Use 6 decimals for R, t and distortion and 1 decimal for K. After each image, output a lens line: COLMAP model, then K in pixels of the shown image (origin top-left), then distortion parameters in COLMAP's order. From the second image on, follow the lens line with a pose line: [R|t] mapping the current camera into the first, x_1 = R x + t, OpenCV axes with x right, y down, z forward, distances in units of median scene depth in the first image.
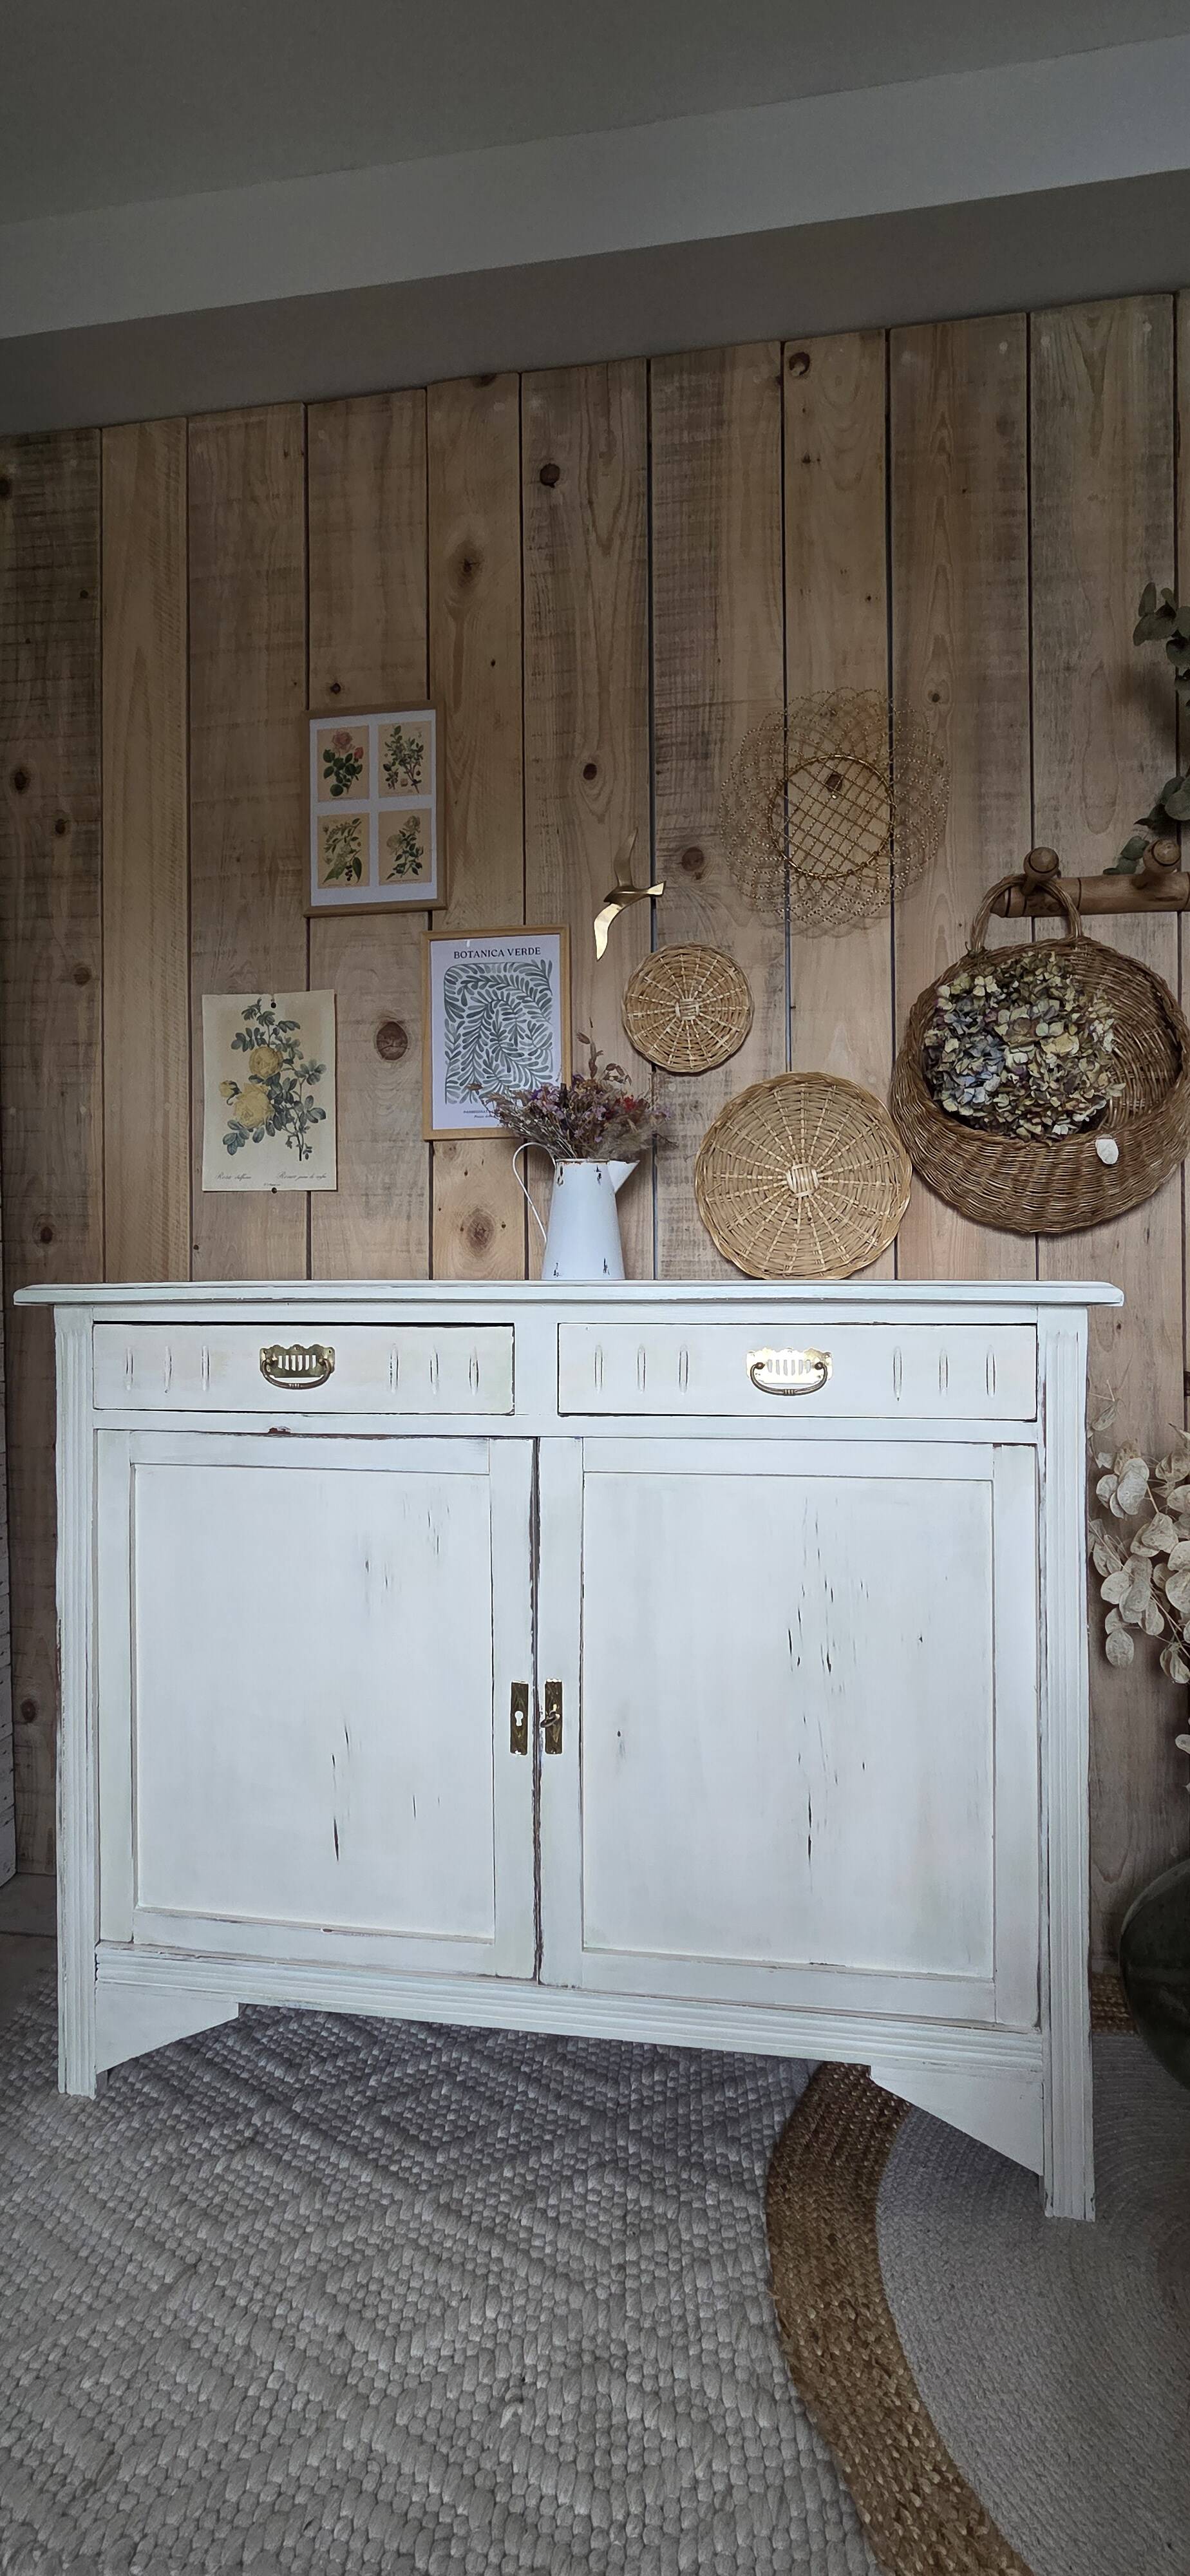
lens RADIAL K [[1059.4, 0, 606.0], [0, 1059.4, 1268.9], [0, 0, 1]] dist [0.005572, -0.002026]
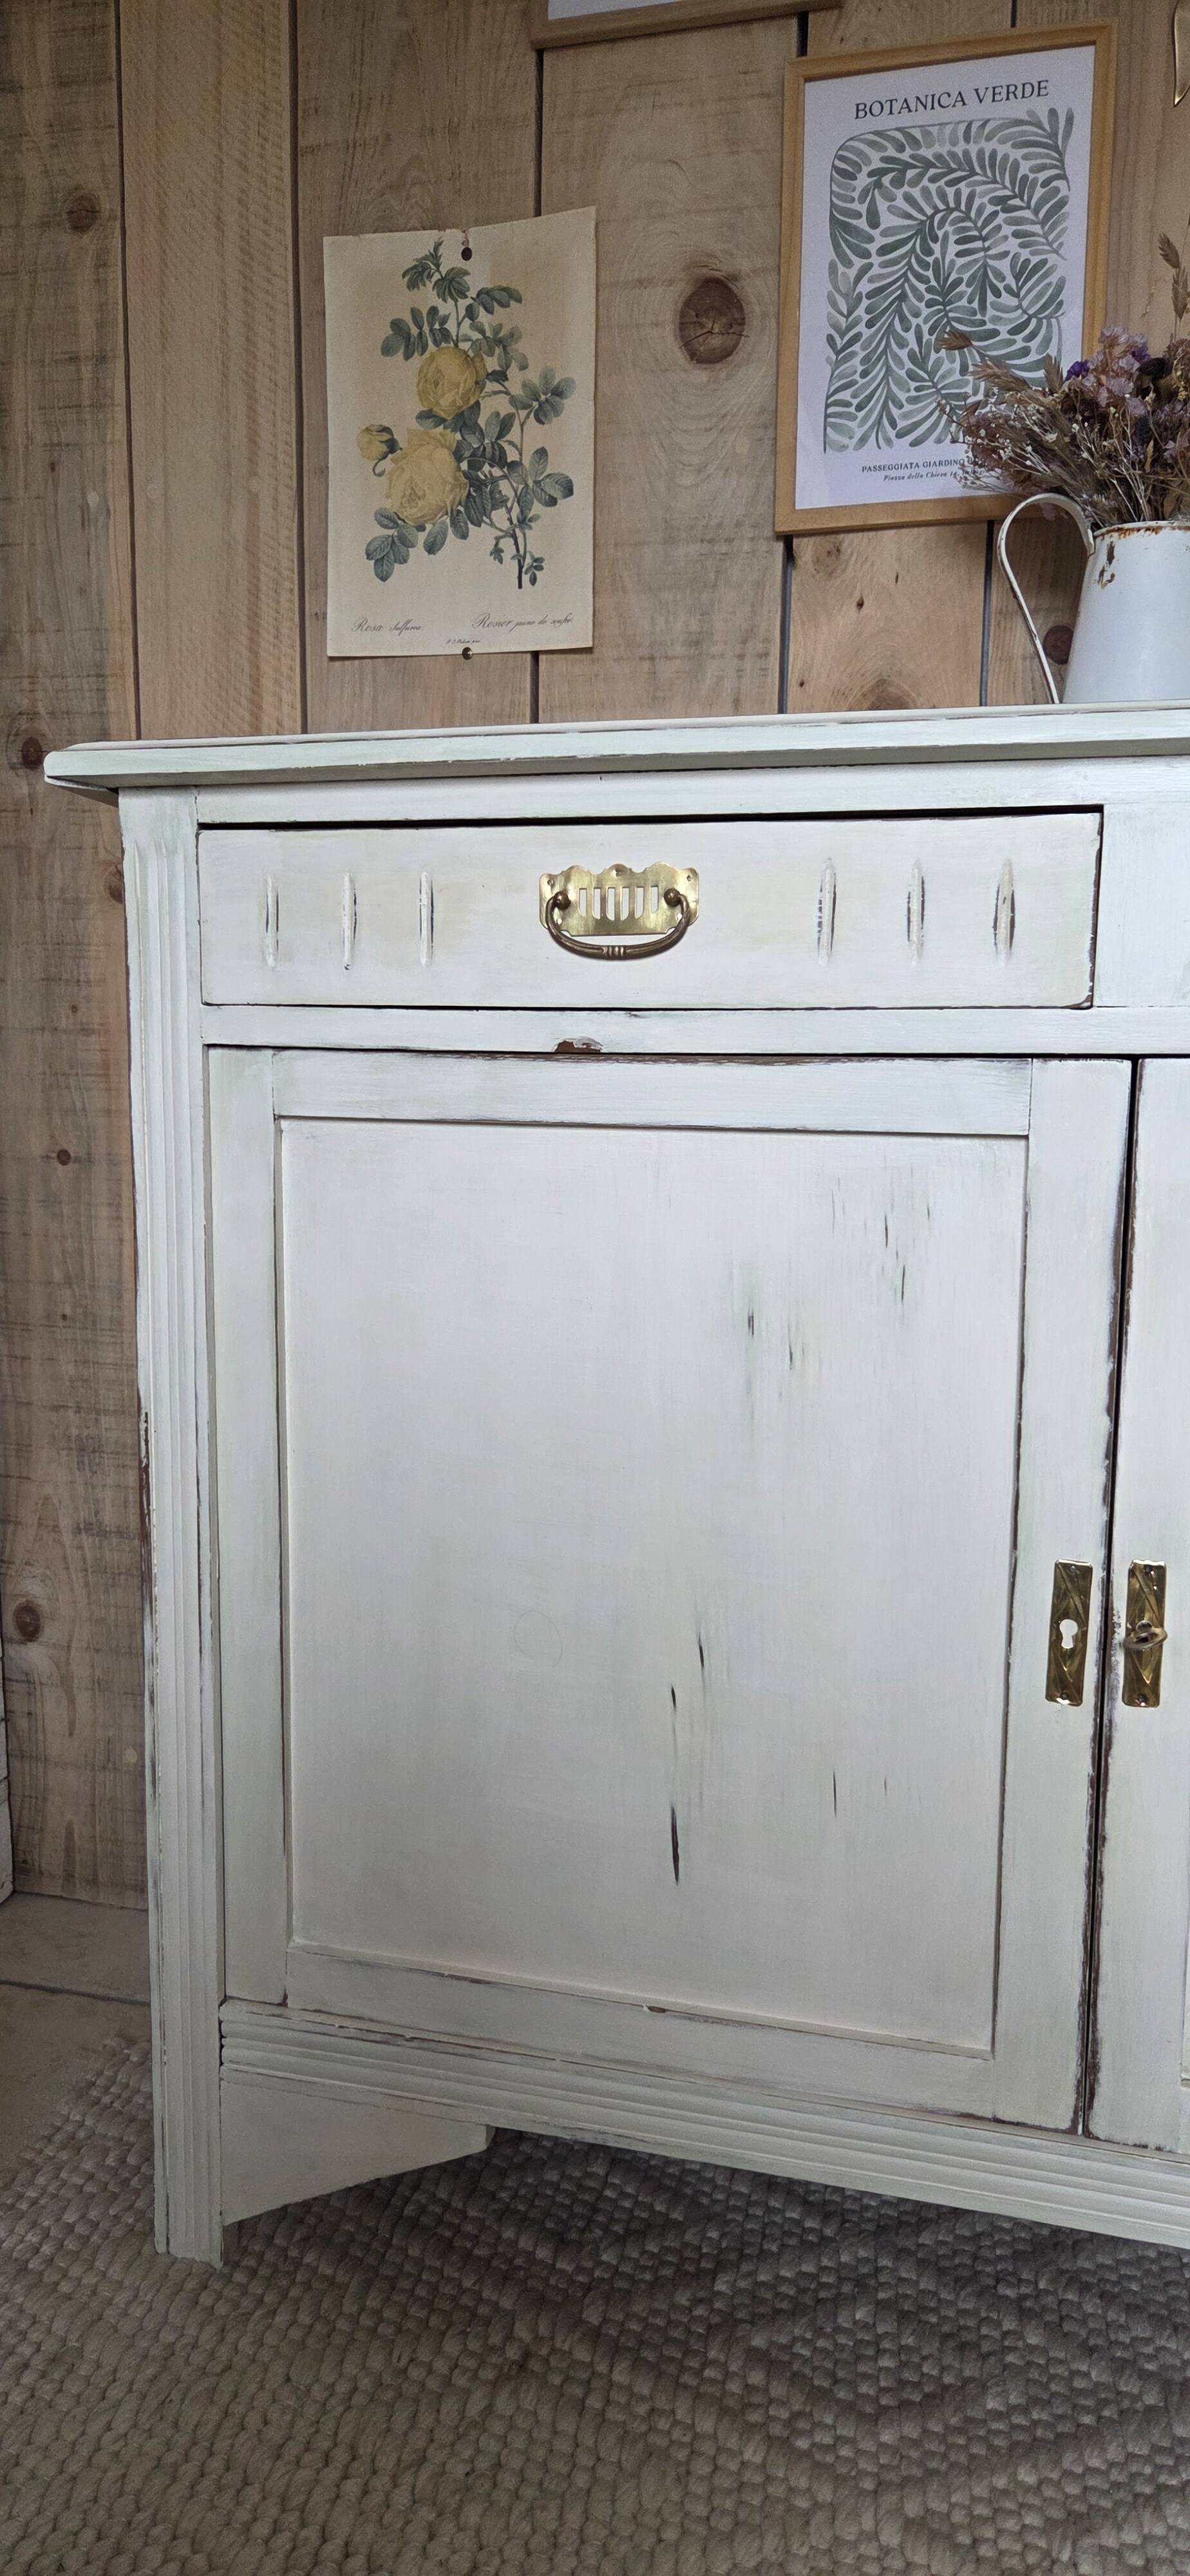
lens RADIAL K [[1748.9, 0, 589.1], [0, 1748.9, 1291.5], [0, 0, 1]] dist [0.060984, -0.045171]
pose [[0.993497, 0.030972, -0.109569, -0.169273], [-0.015634, 0.990285, 0.138169, 0.122309], [0.112784, -0.135557, 0.984329, 0.150194]]
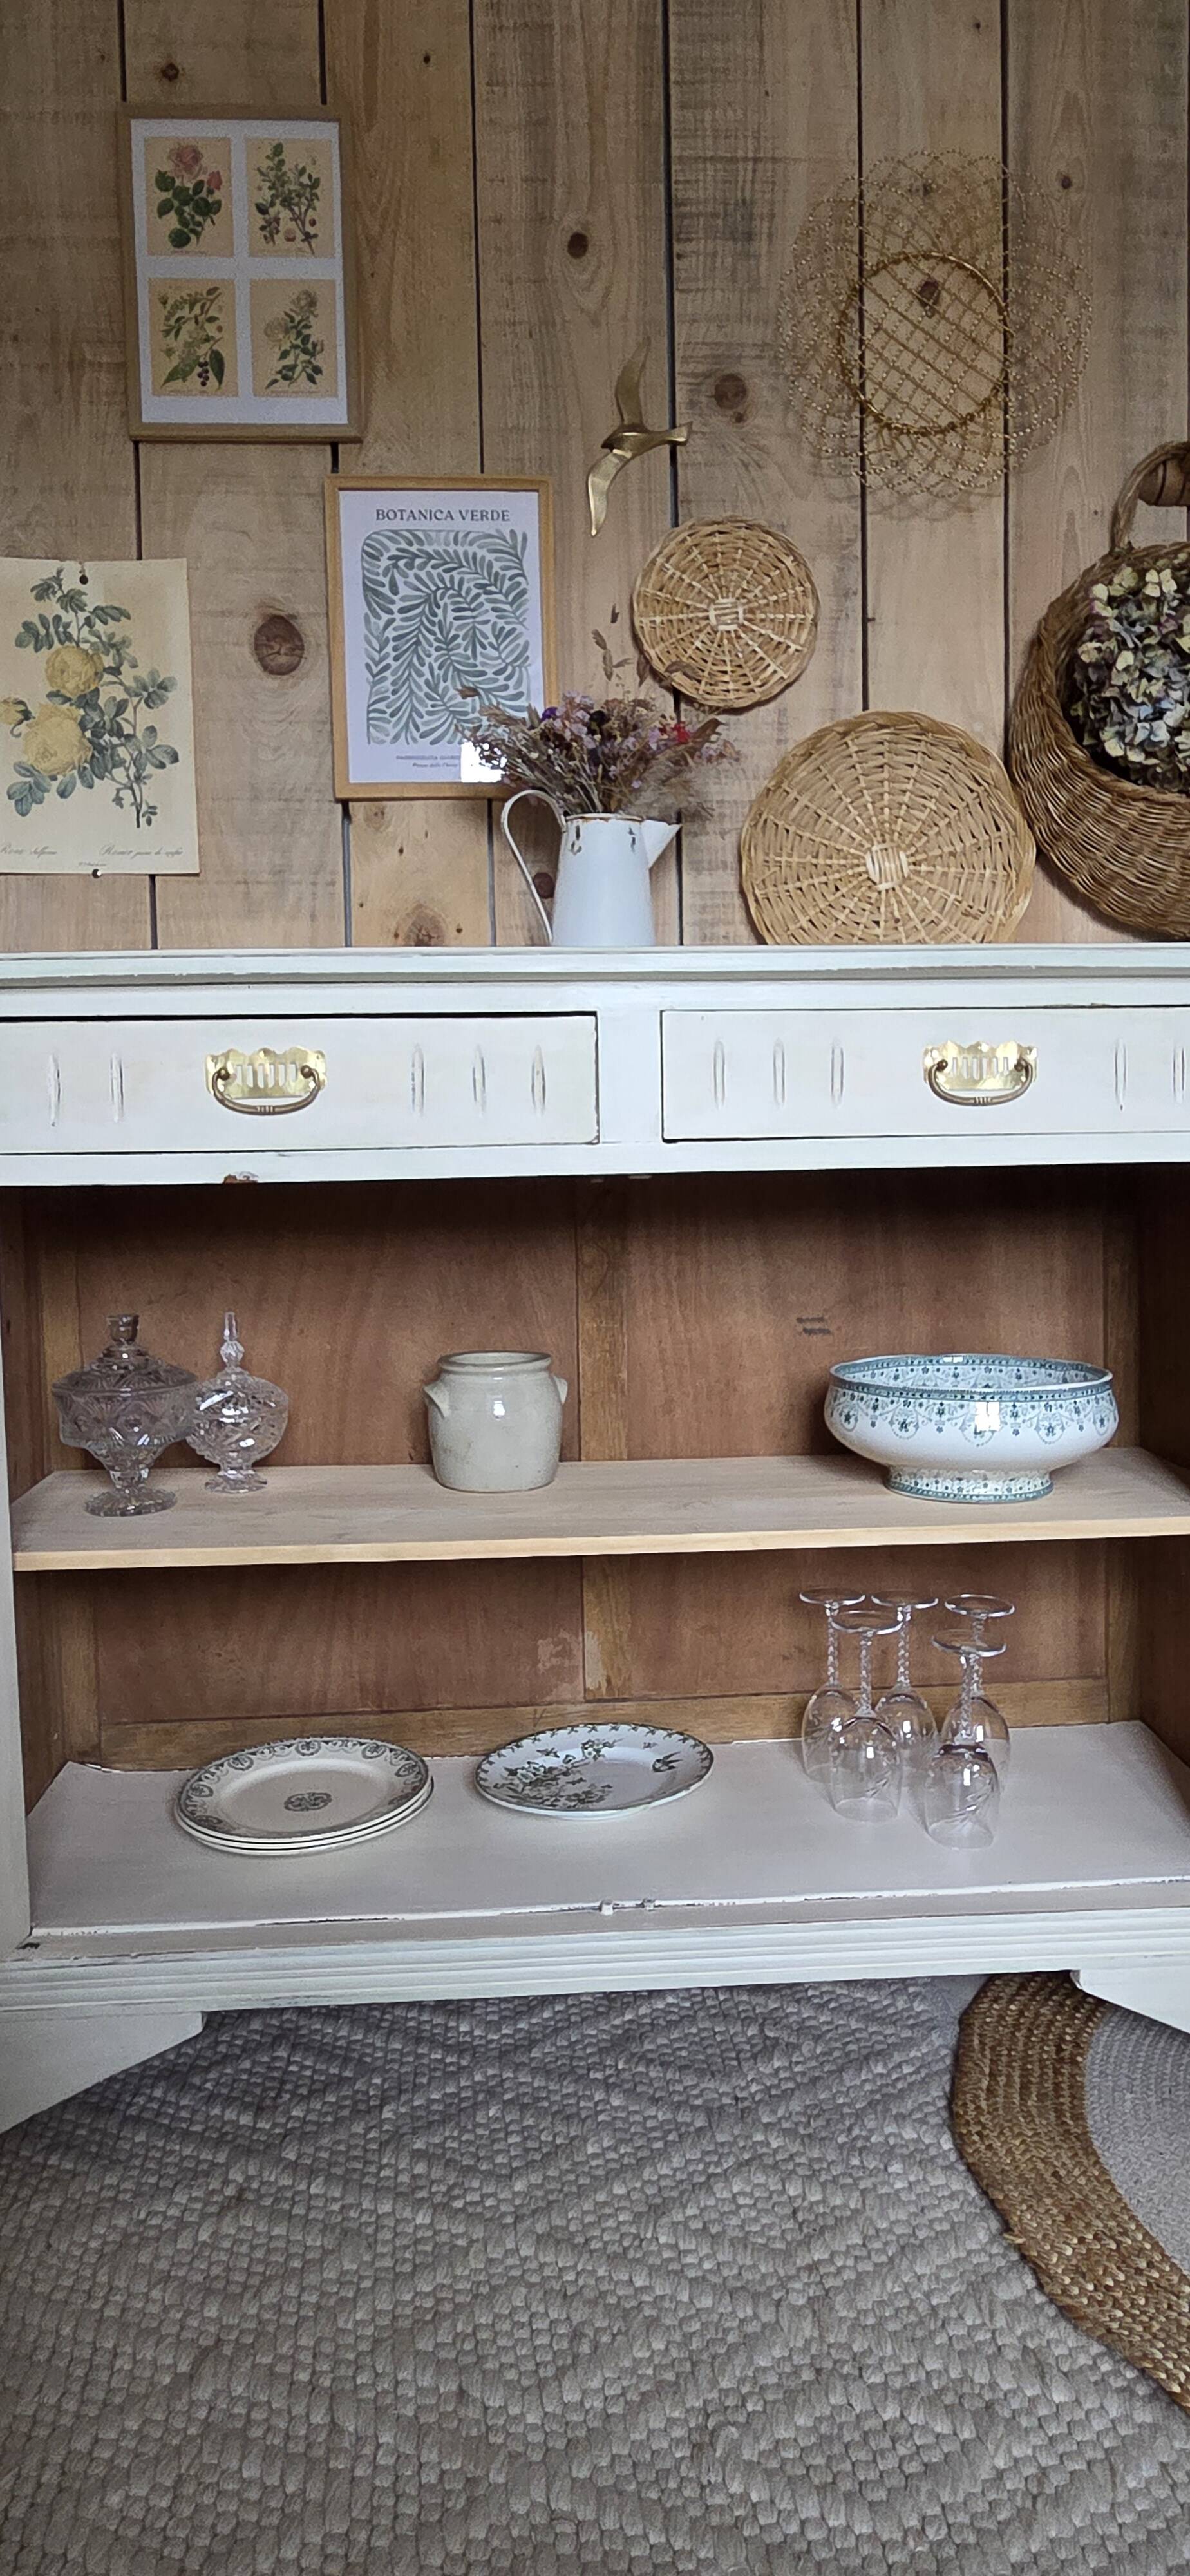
lens RADIAL K [[1514.4, 0, 597.5], [0, 1514.4, 1260.1], [0, 0, 1]] dist [0.008102, -0.004435]
pose [[0.980036, -0.025465, 0.197184, -0.221885], [0.012063, 0.997553, 0.068871, 0.112697], [-0.198456, -0.065118, 0.977944, 0.015809]]
